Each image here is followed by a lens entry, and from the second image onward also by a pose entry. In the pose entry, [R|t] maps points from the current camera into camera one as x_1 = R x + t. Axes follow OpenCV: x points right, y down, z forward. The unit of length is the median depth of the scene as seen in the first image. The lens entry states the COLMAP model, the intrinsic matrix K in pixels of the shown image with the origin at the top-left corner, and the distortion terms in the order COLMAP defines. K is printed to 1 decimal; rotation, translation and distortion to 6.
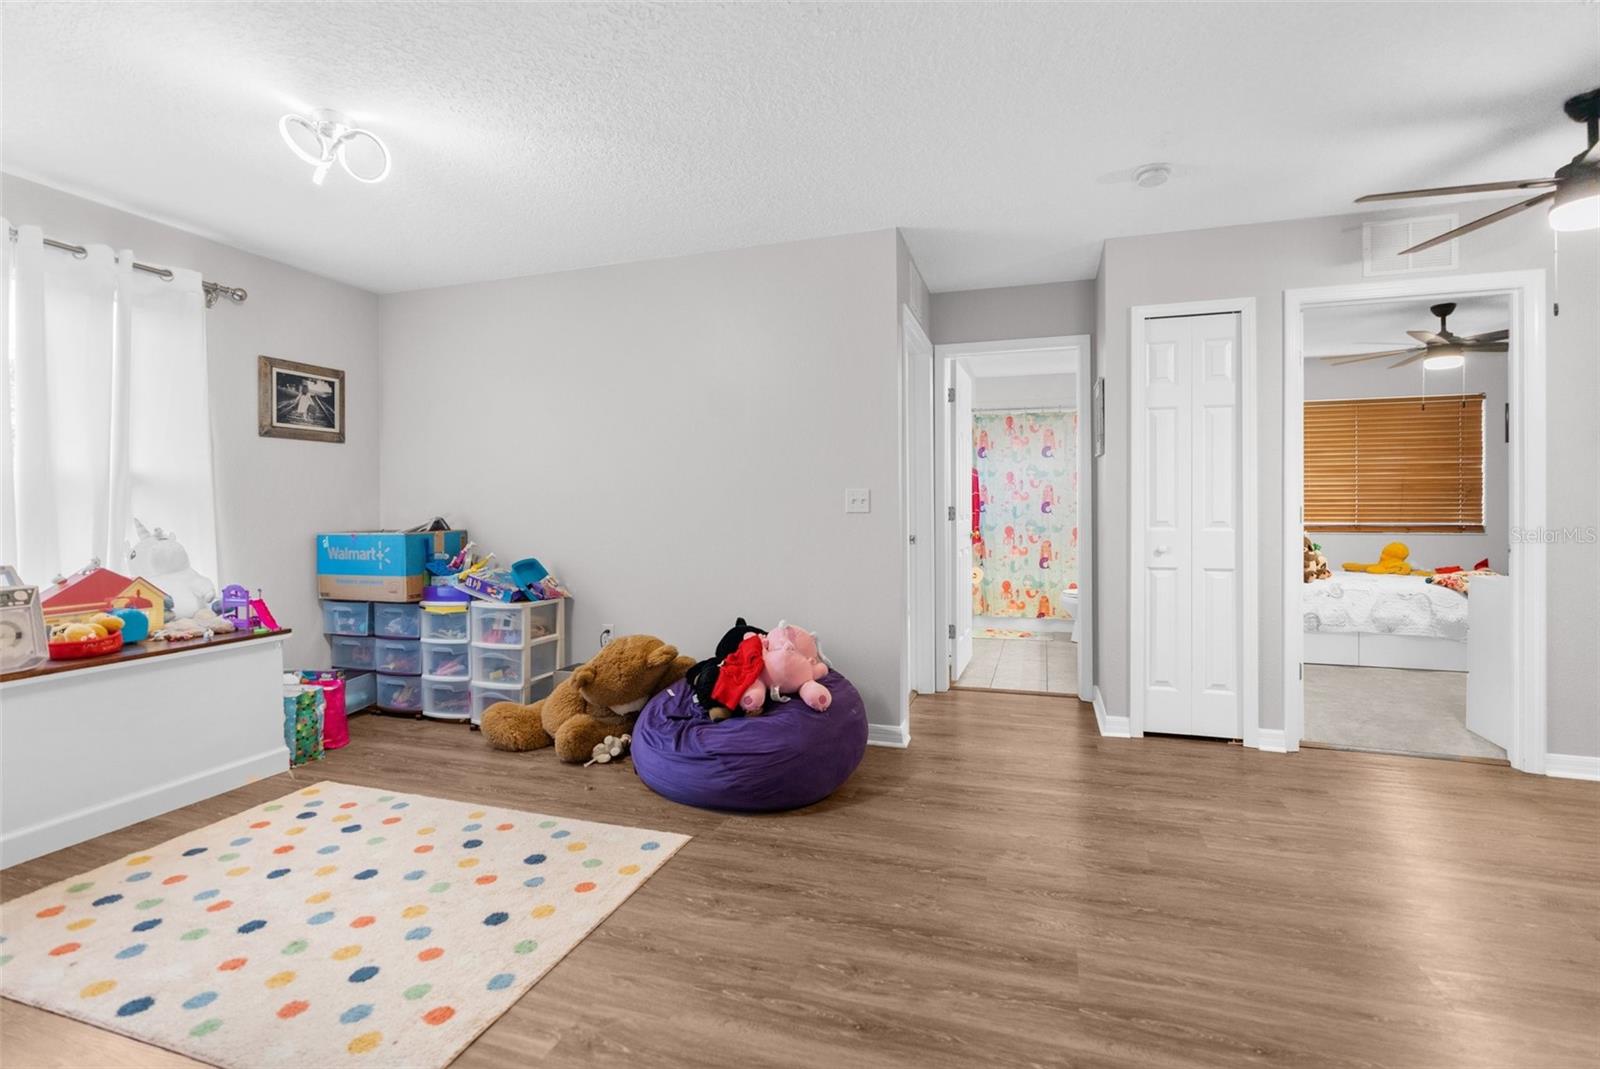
lens RADIAL K [[739.1, 0, 793.7], [0, 739.1, 509.9], [0, 0, 1]] dist [-0.006485, 0.000043]
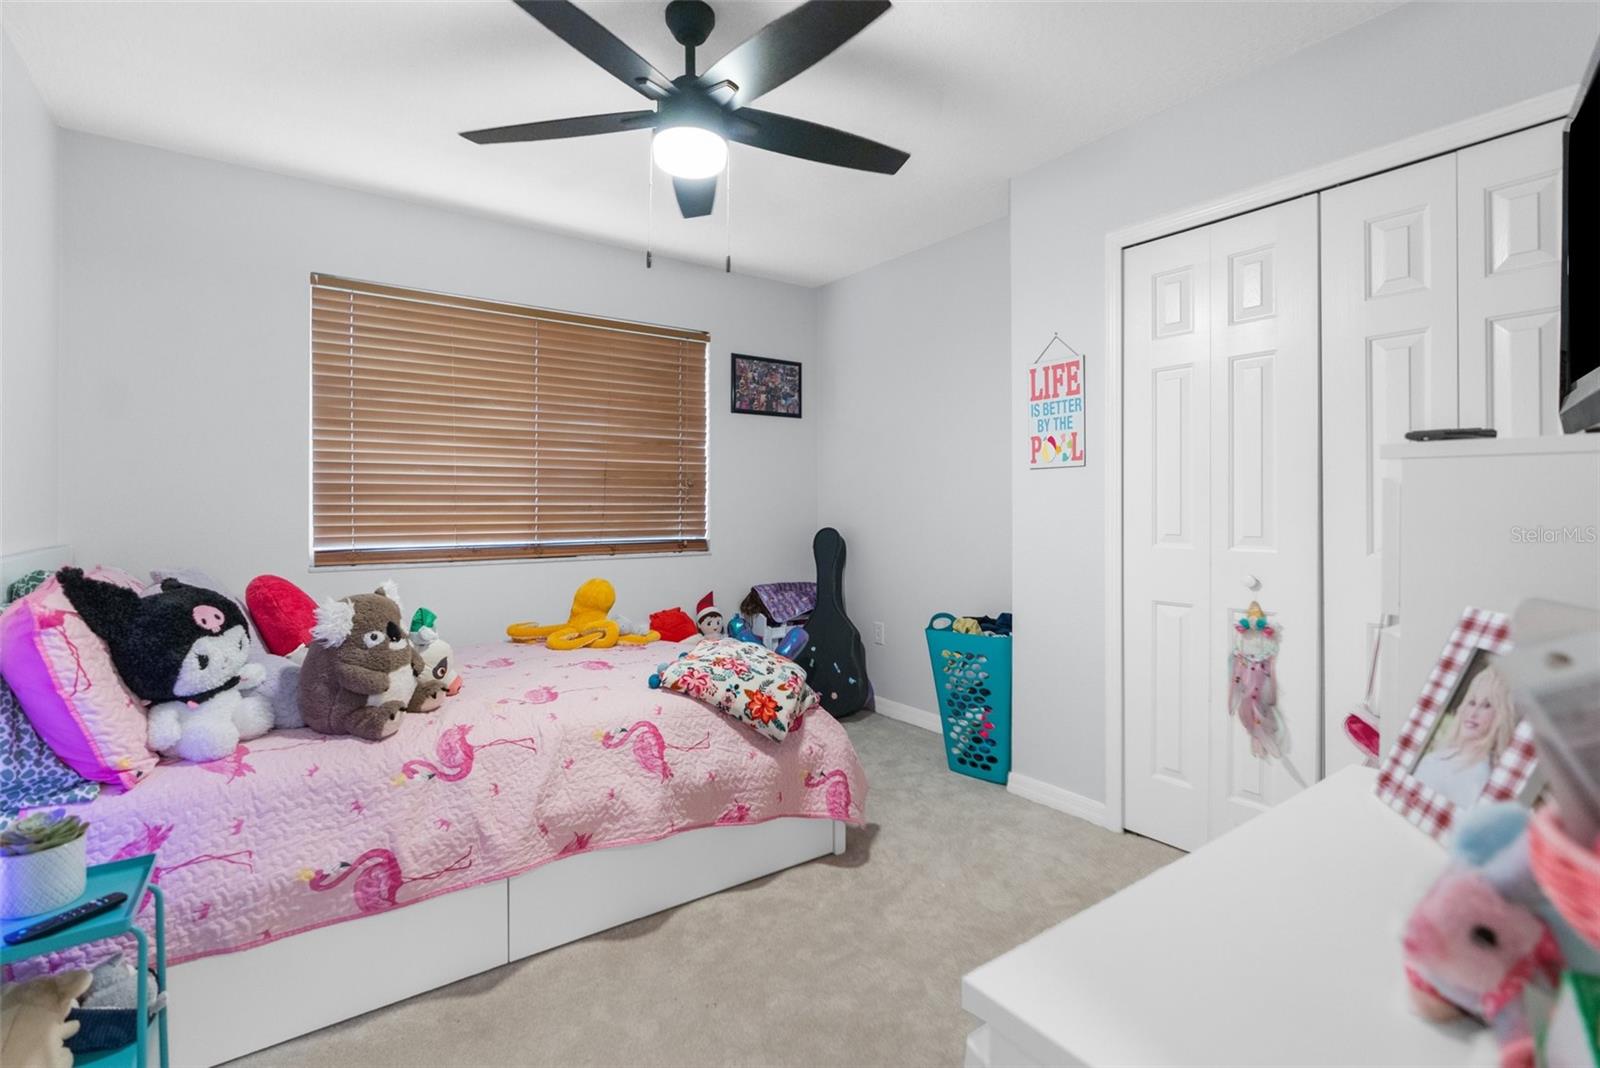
lens RADIAL K [[739.1, 0, 793.7], [0, 739.1, 509.4], [0, 0, 1]] dist [-0.006485, 0.000043]
pose [[0.586967, 0.000817, 0.809611, 0.464060], [-0.000587, 1.000000, -0.000583, -0.004819], [-0.809611, -0.000133, 0.586967, 0.563254]]
